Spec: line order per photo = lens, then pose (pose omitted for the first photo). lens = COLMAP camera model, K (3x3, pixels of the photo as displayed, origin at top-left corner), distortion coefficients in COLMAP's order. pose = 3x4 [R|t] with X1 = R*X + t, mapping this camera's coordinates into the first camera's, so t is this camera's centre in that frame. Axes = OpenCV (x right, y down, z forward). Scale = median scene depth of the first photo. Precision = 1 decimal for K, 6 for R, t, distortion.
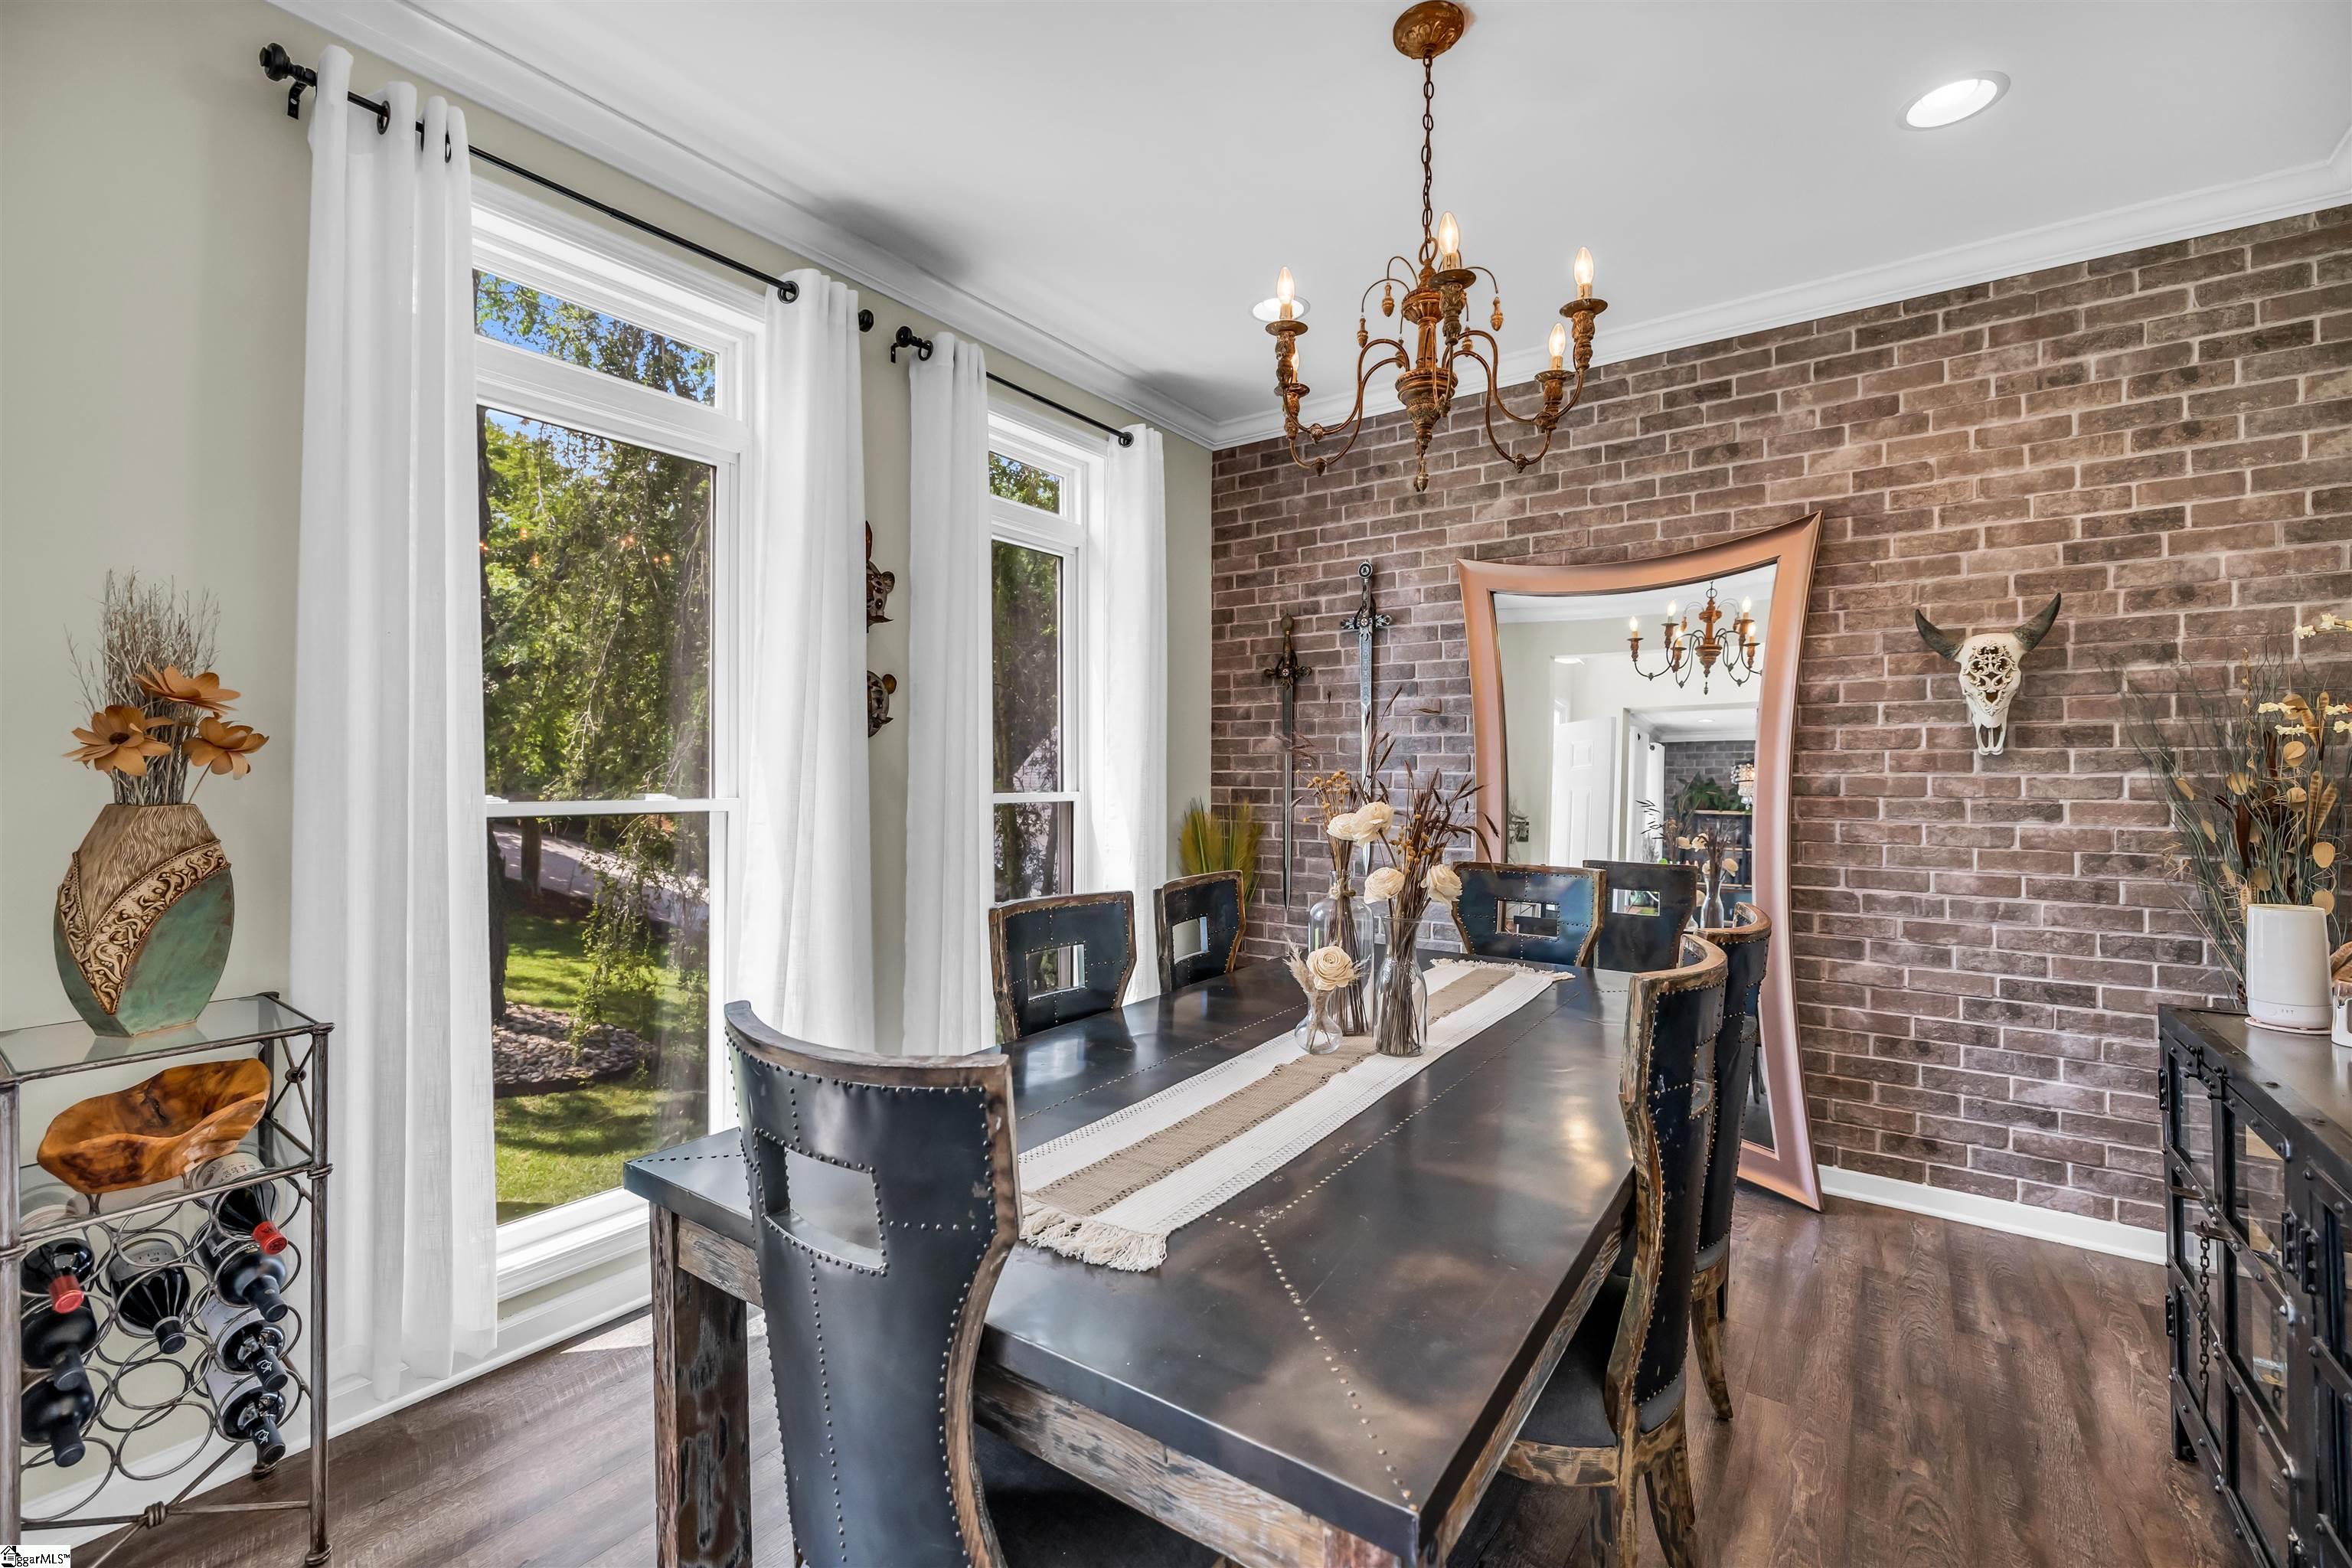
lens RADIAL K [[1000.9, 0, 1156.0], [0, 1000.9, 773.7], [0, 0, 1]] dist [0.001510, -0.000283]
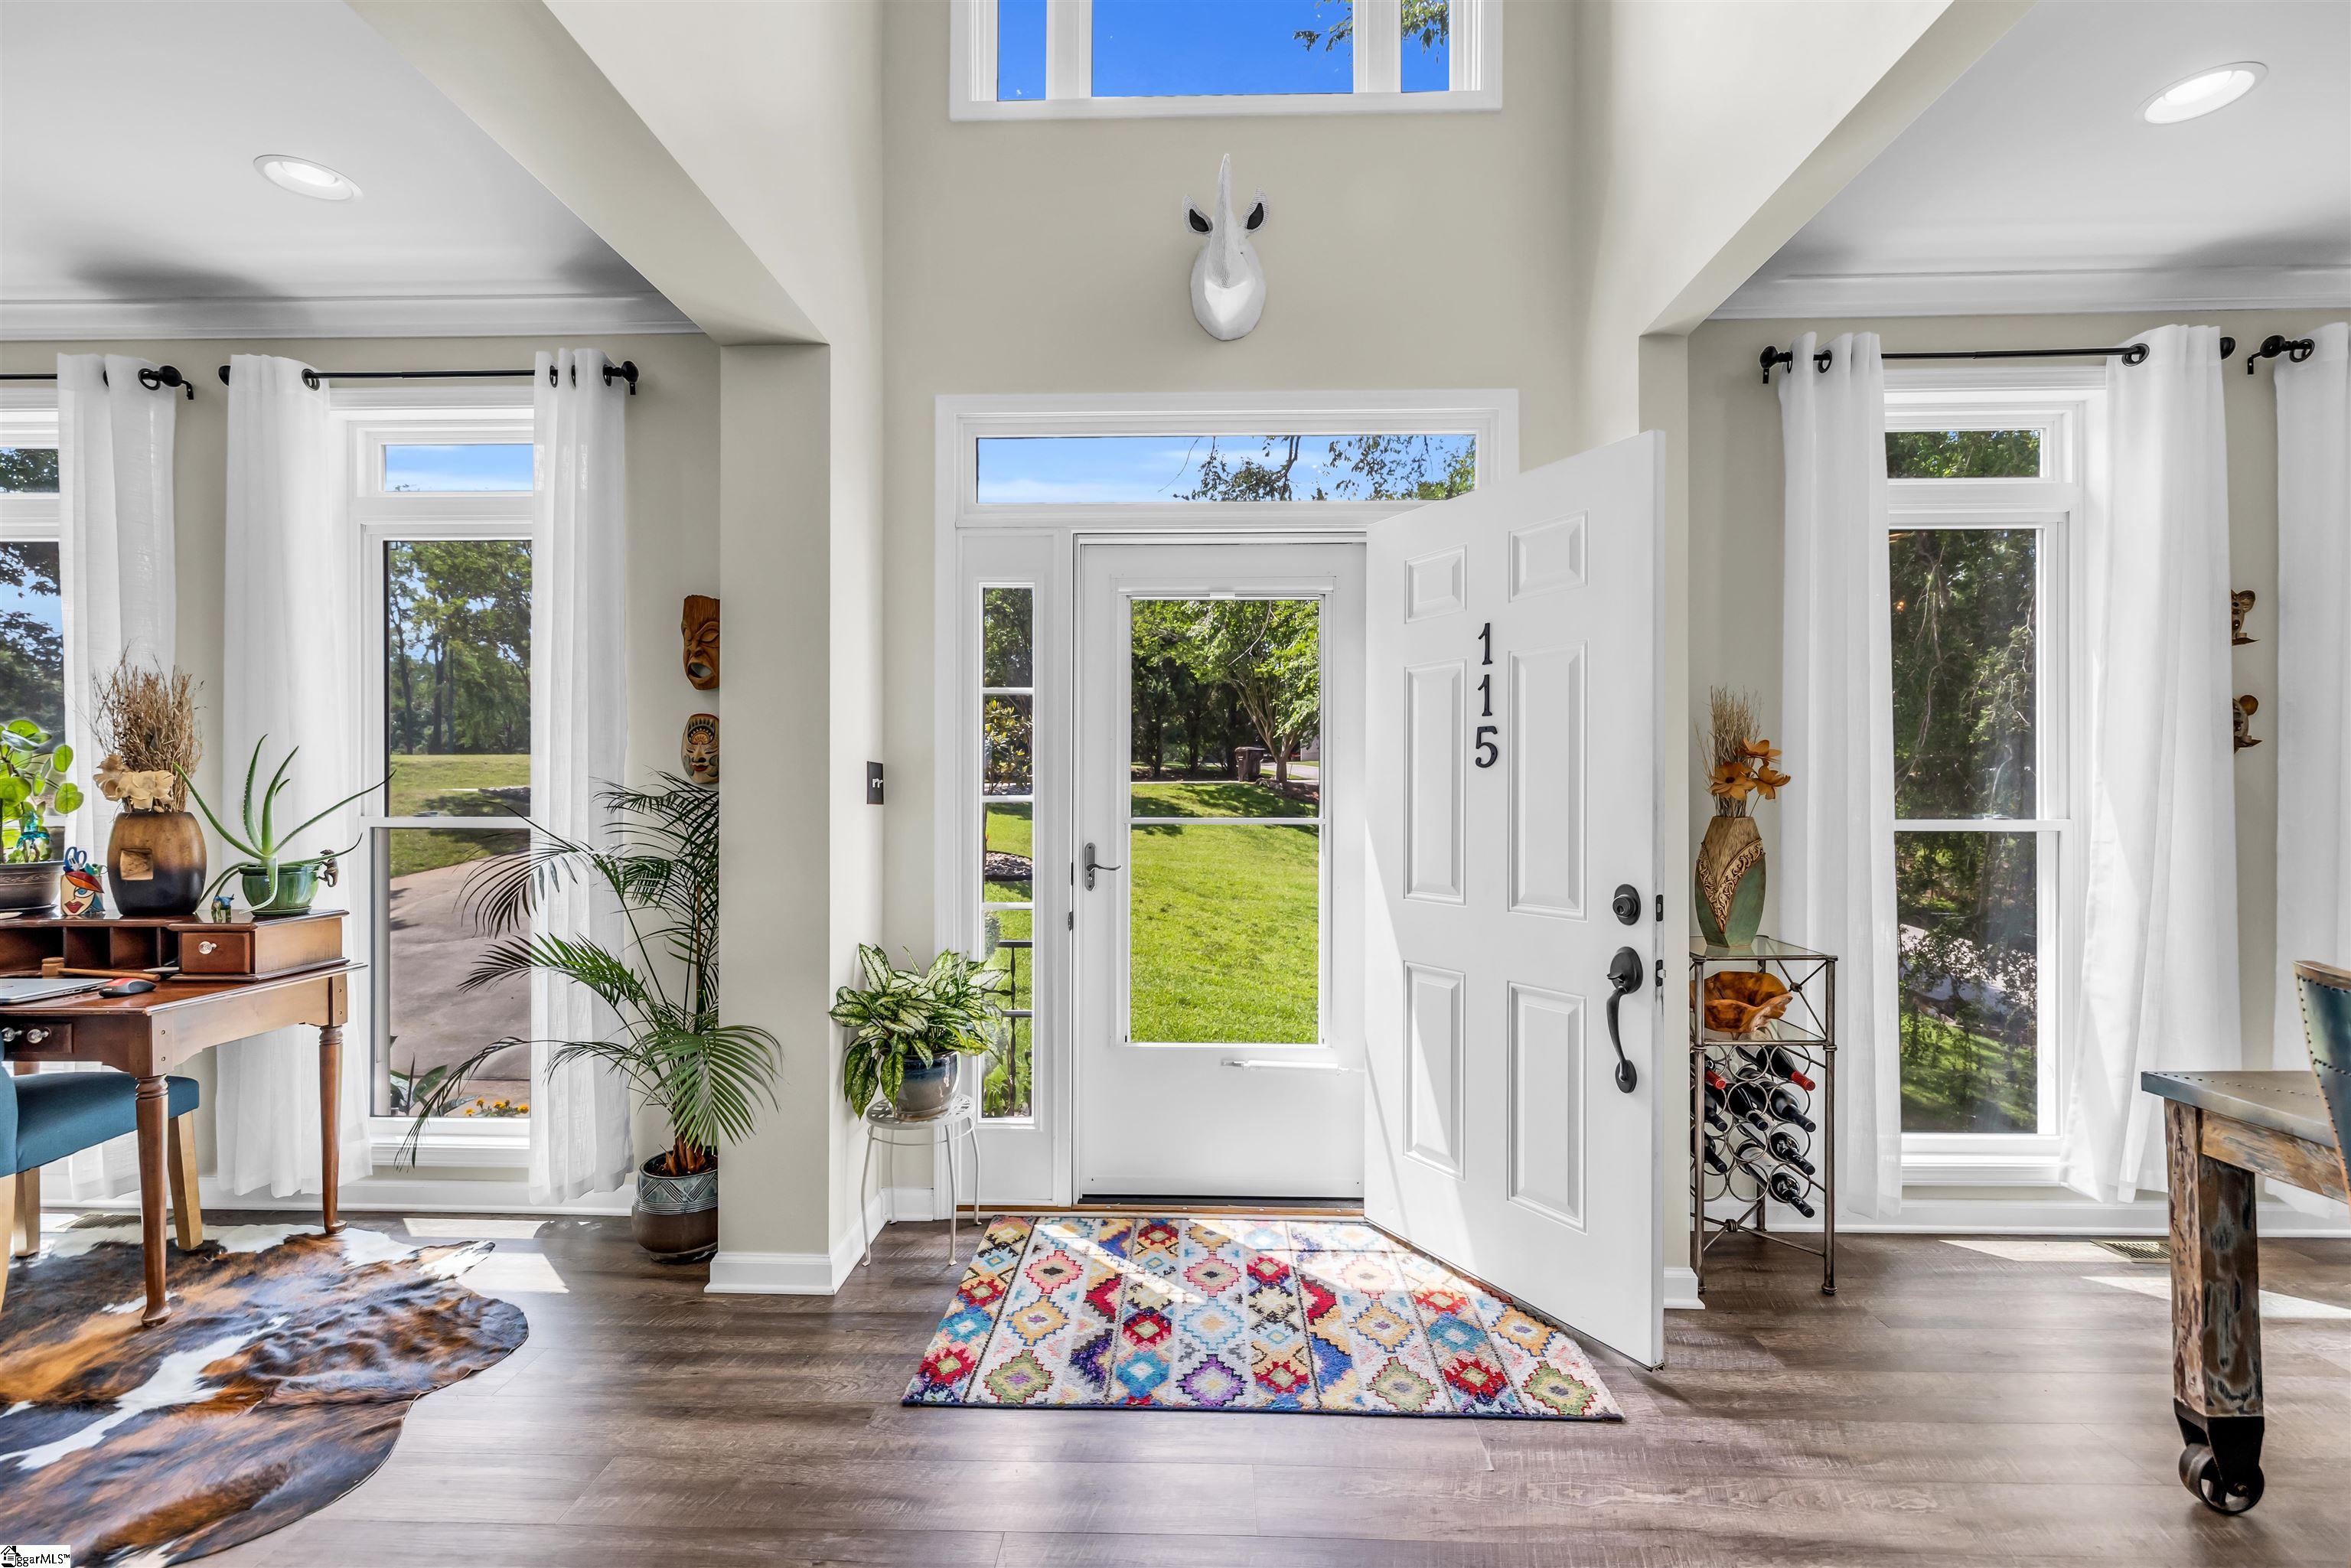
lens RADIAL K [[1000.4, 0, 1179.5], [0, 1000.4, 798.7], [0, 0, 1]] dist [0.001510, -0.000283]
pose [[0.575665, -0.005025, -0.817670, -0.064870], [0.004620, 0.999985, -0.002893, -0.000216], [0.817672, -0.002113, 0.575680, -0.395200]]
